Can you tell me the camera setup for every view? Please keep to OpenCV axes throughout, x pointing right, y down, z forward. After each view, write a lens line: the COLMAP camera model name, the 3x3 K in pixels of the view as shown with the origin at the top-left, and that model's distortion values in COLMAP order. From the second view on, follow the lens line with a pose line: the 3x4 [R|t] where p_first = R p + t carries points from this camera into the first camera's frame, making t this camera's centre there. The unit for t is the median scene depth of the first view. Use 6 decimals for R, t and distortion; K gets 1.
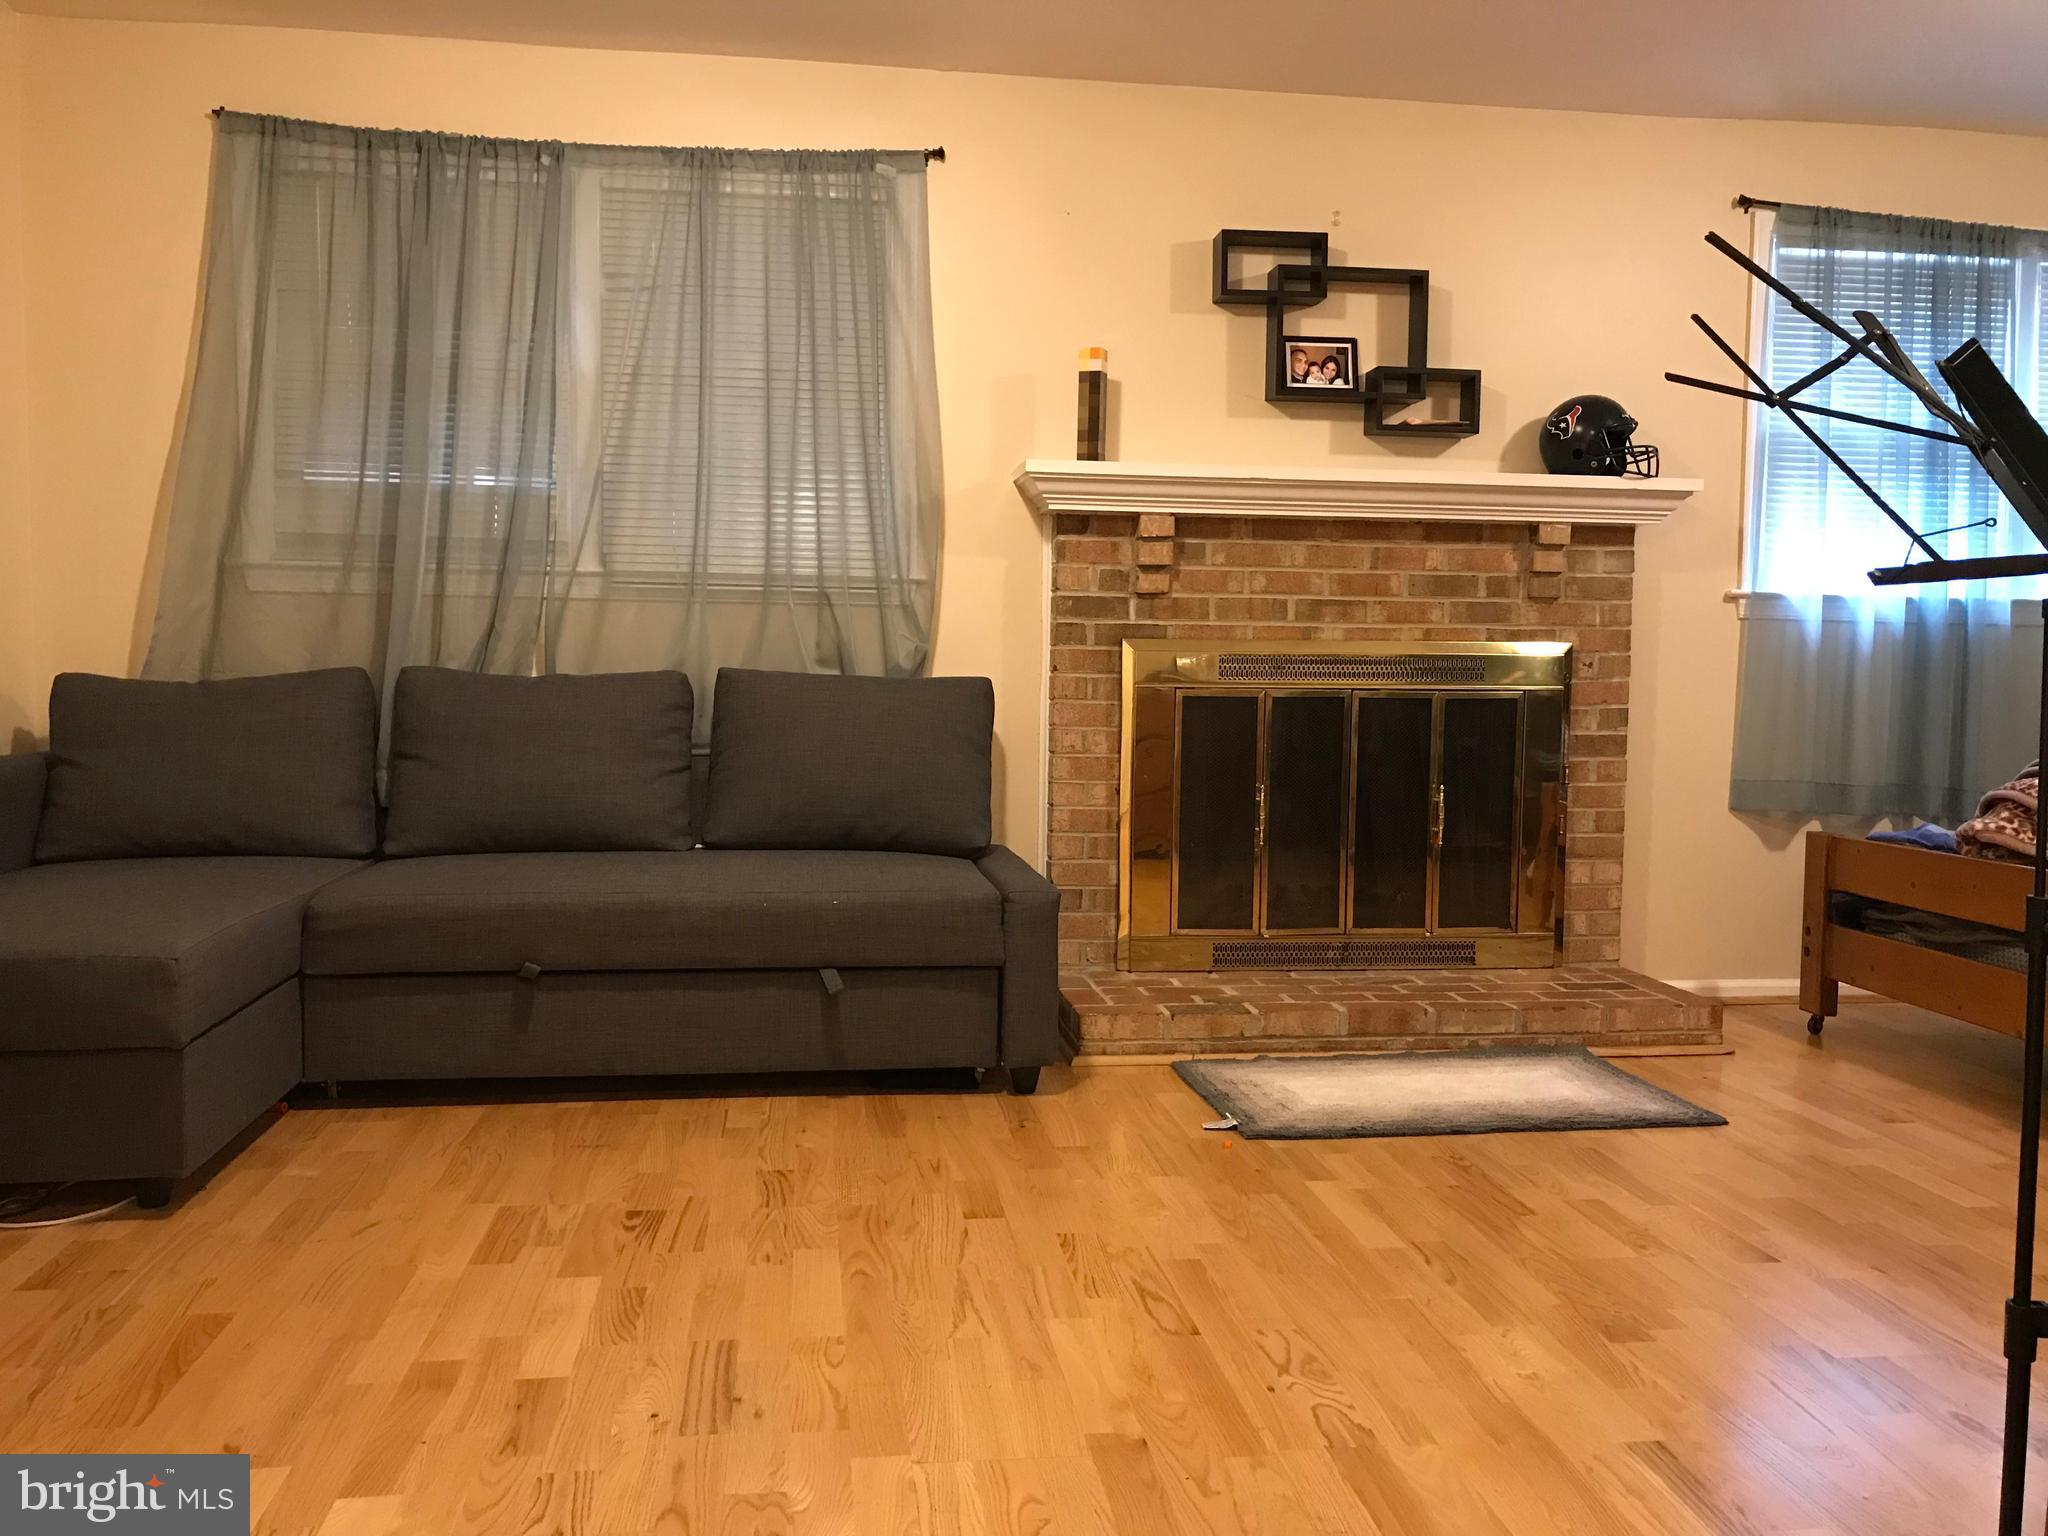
lens RADIAL K [[1666.8, 0, 1019.9], [0, 1666.8, 771.6], [0, 0, 1]] dist [0.029807, -0.043216]
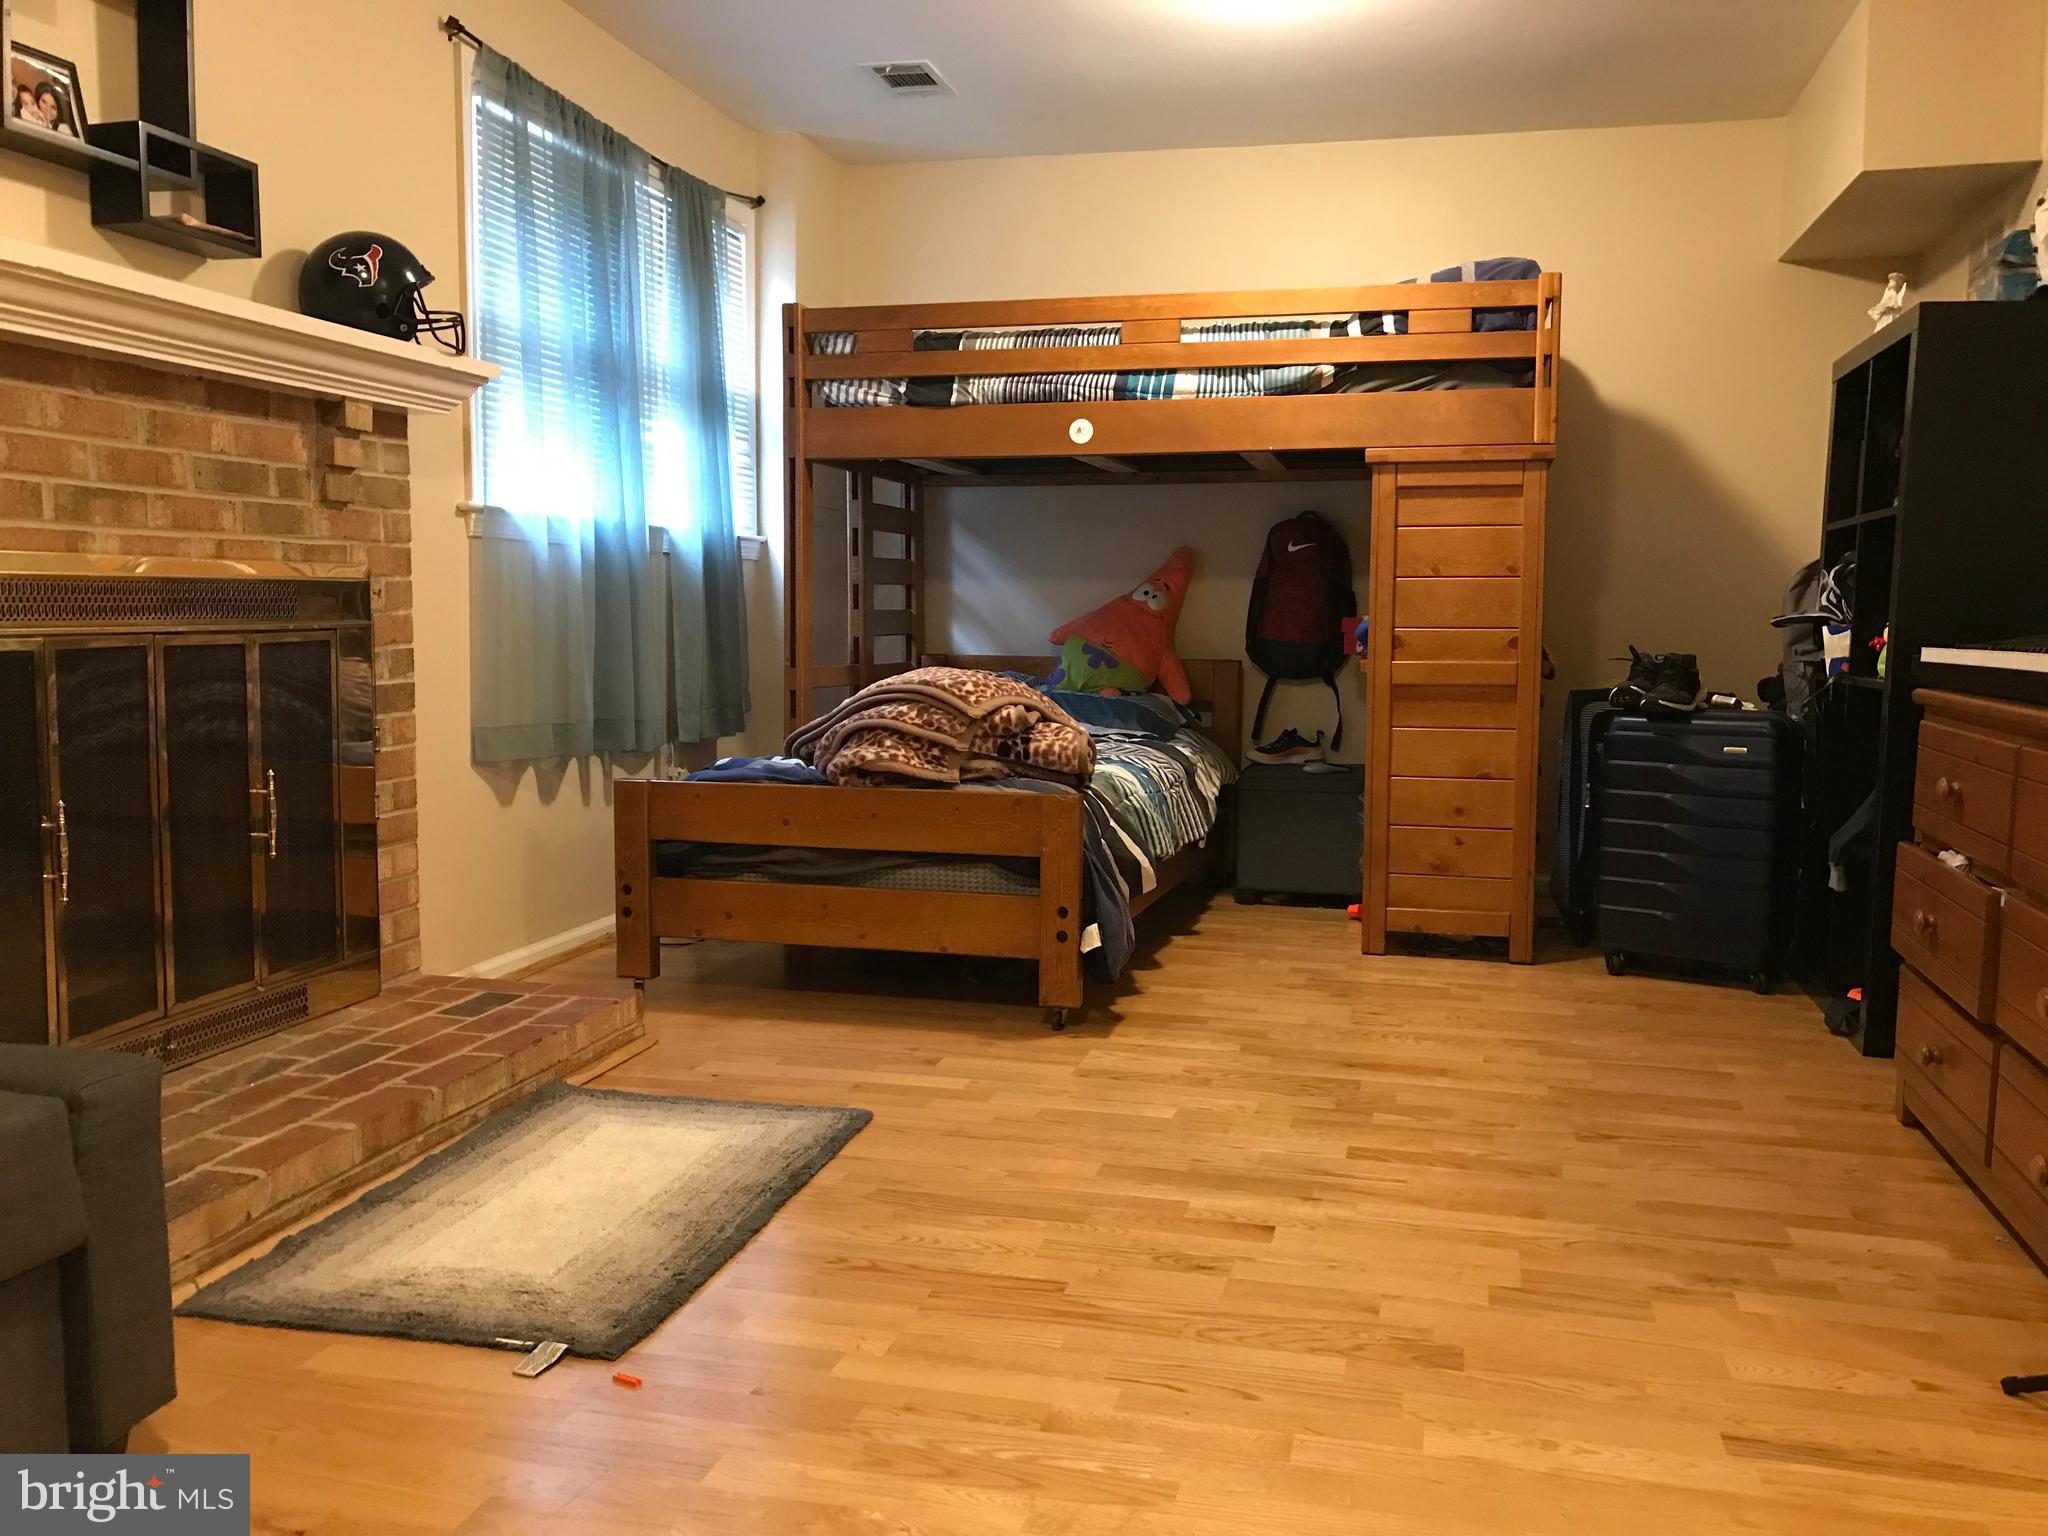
lens RADIAL K [[1666.8, 0, 1027.4], [0, 1666.8, 764.6], [0, 0, 1]] dist [0.029807, -0.043216]
pose [[0.362450, -0.099172, 0.926712, -0.270753], [0.053612, 0.994895, 0.085500, -0.035960], [-0.930460, 0.018693, 0.365917, 0.454252]]
